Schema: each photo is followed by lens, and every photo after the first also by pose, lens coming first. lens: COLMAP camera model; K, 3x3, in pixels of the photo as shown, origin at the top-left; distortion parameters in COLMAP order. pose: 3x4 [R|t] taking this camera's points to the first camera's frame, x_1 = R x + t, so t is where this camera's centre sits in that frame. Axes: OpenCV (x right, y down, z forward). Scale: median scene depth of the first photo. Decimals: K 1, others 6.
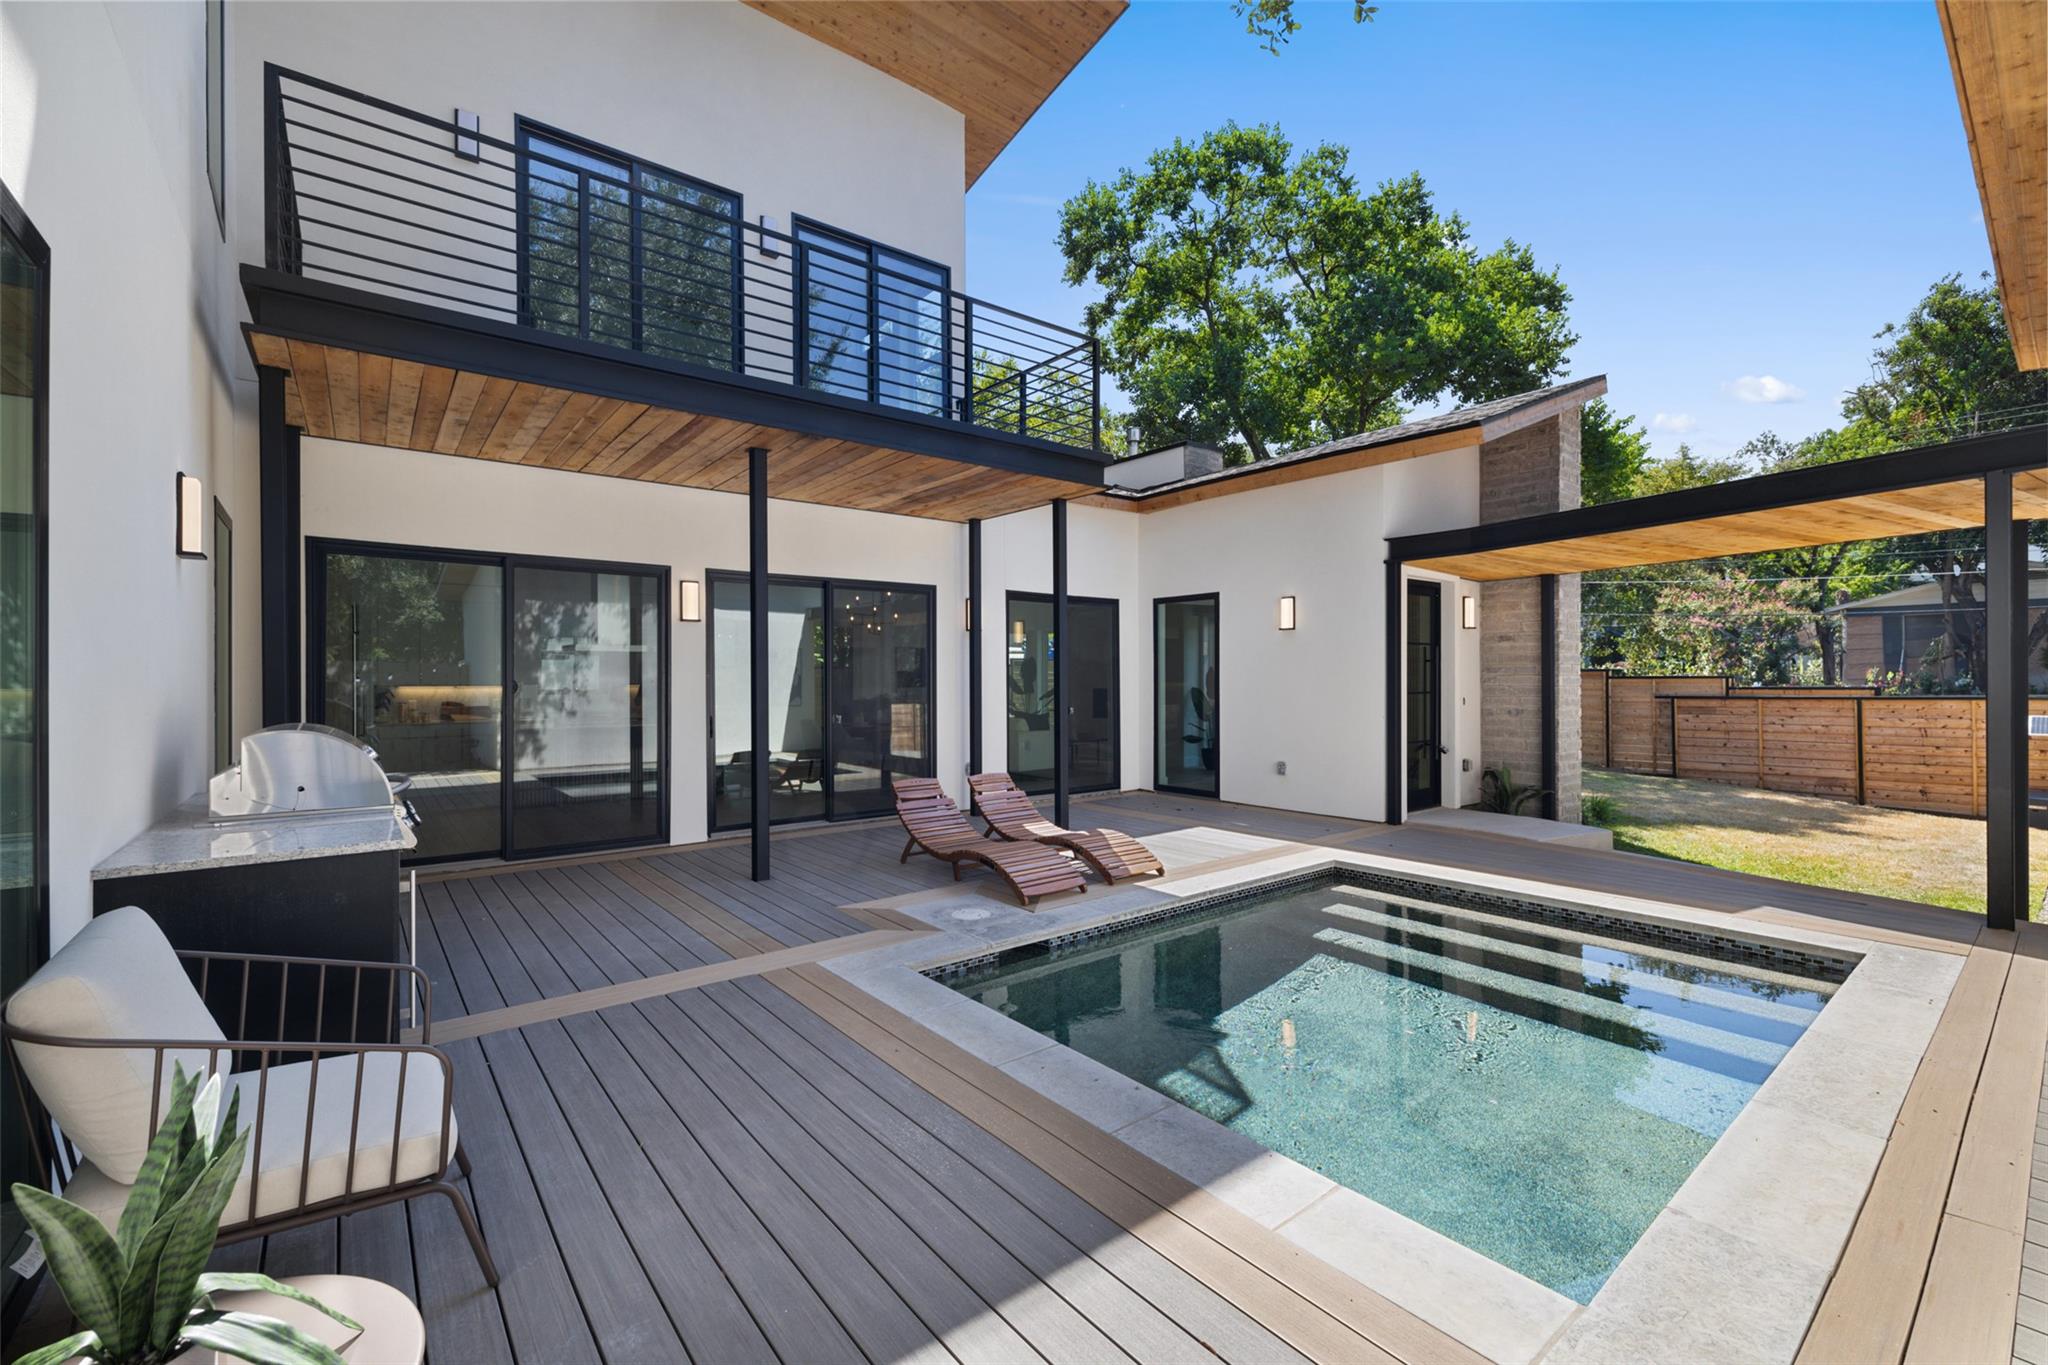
lens RADIAL K [[858.6, 0, 1043.1], [0, 858.6, 675.1], [0, 0, 1]] dist [-0.003523, 0.000665]
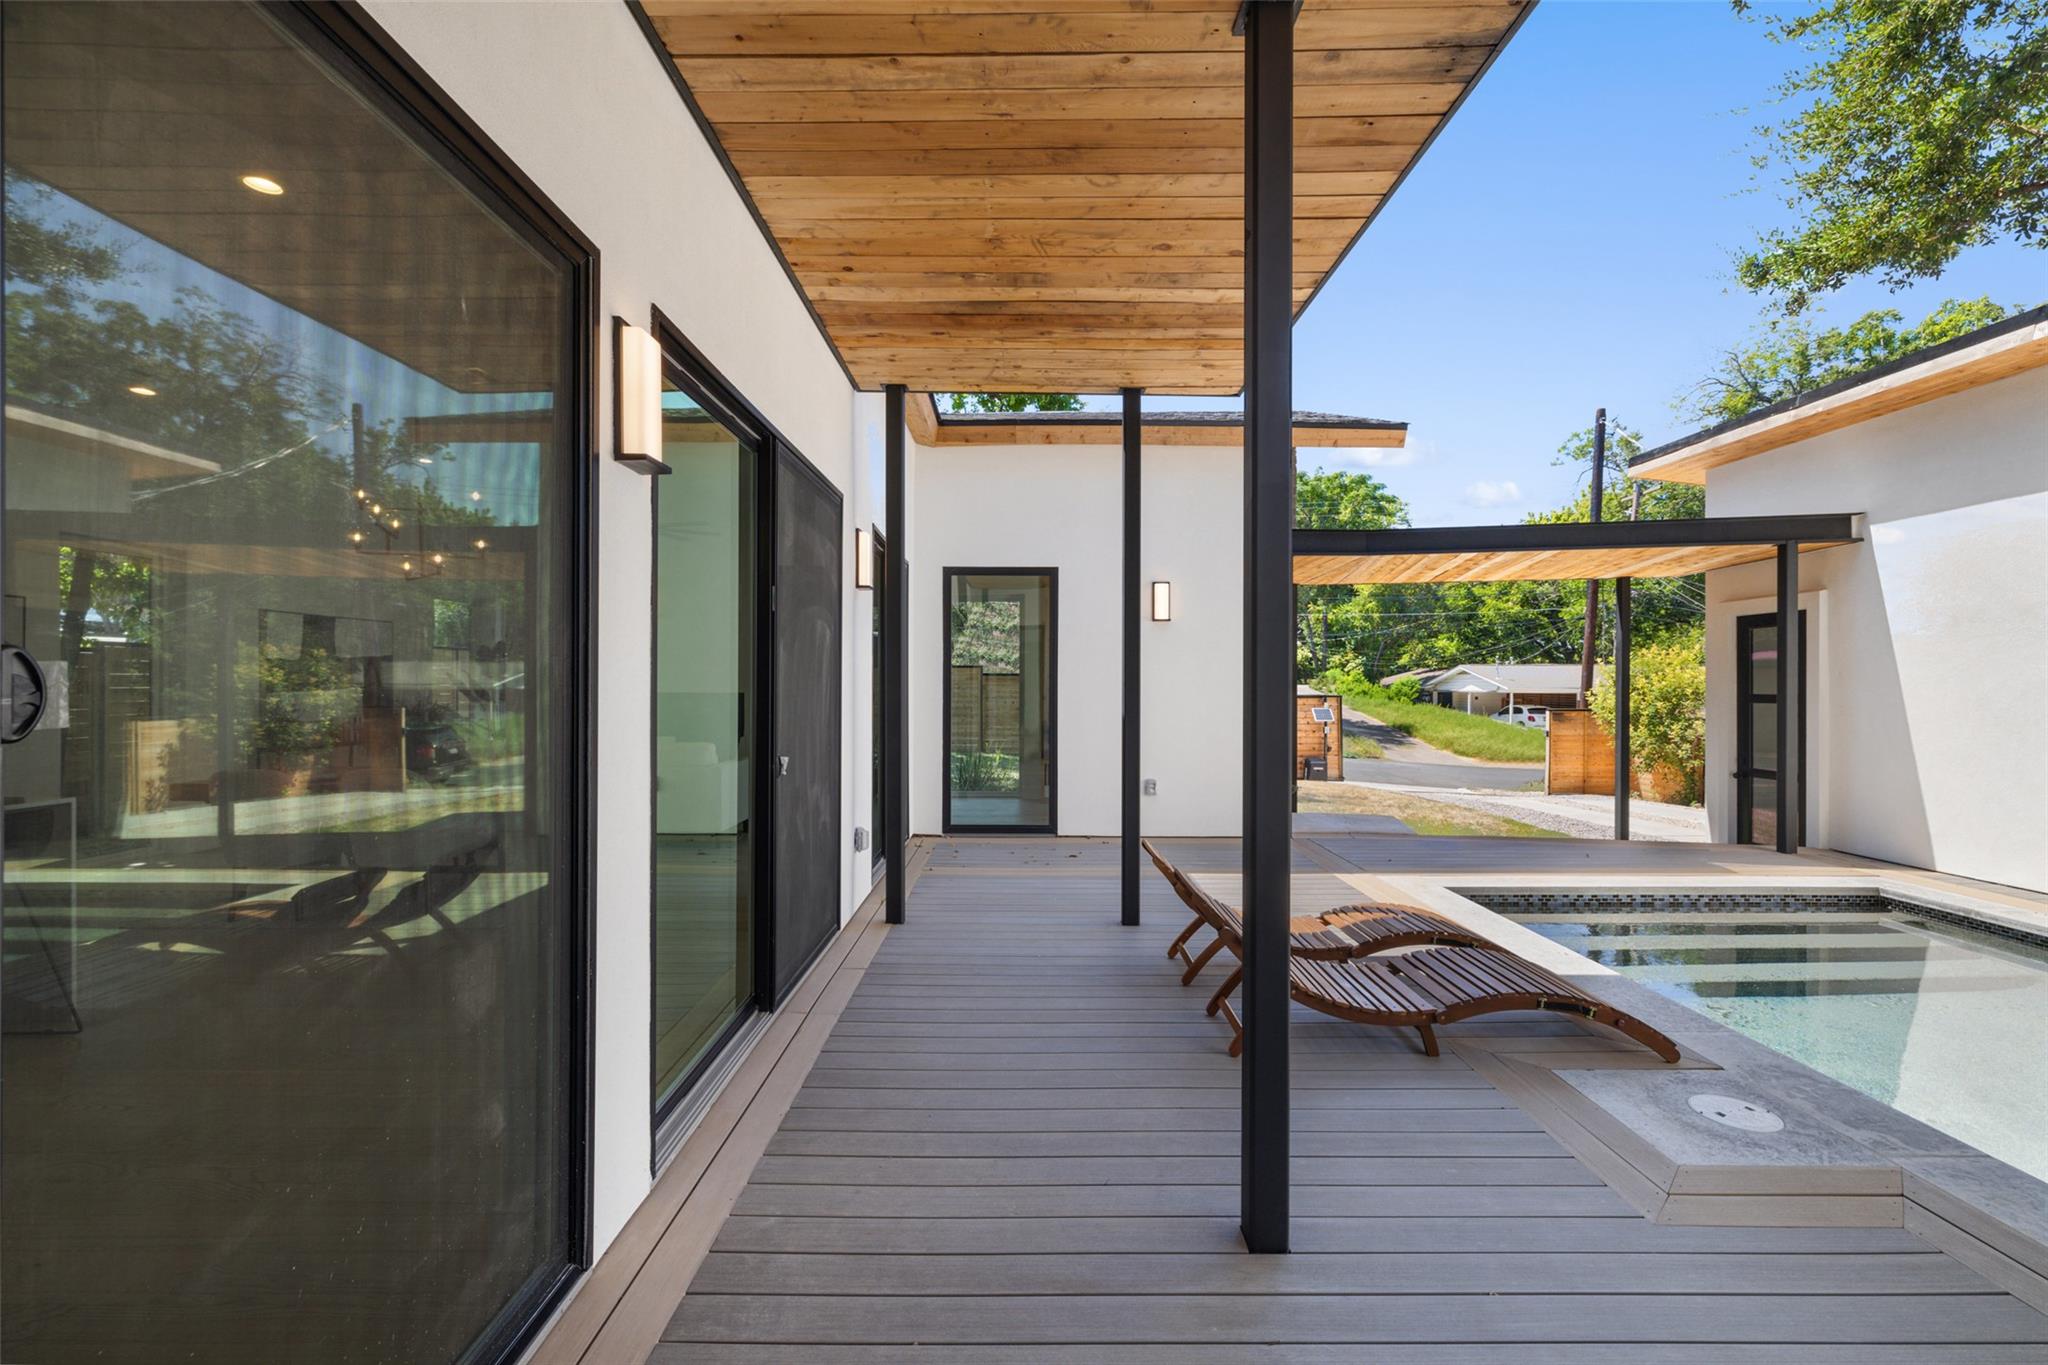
lens RADIAL K [[858.6, 0, 1026.4], [0, 858.6, 676.2], [0, 0, 1]] dist [-0.003523, 0.000665]
pose [[0.629042, 0.009727, 0.777310, -0.377889], [-0.006591, 0.999953, -0.007179, 0.006517], [-0.777343, -0.000607, 0.629076, 0.489637]]
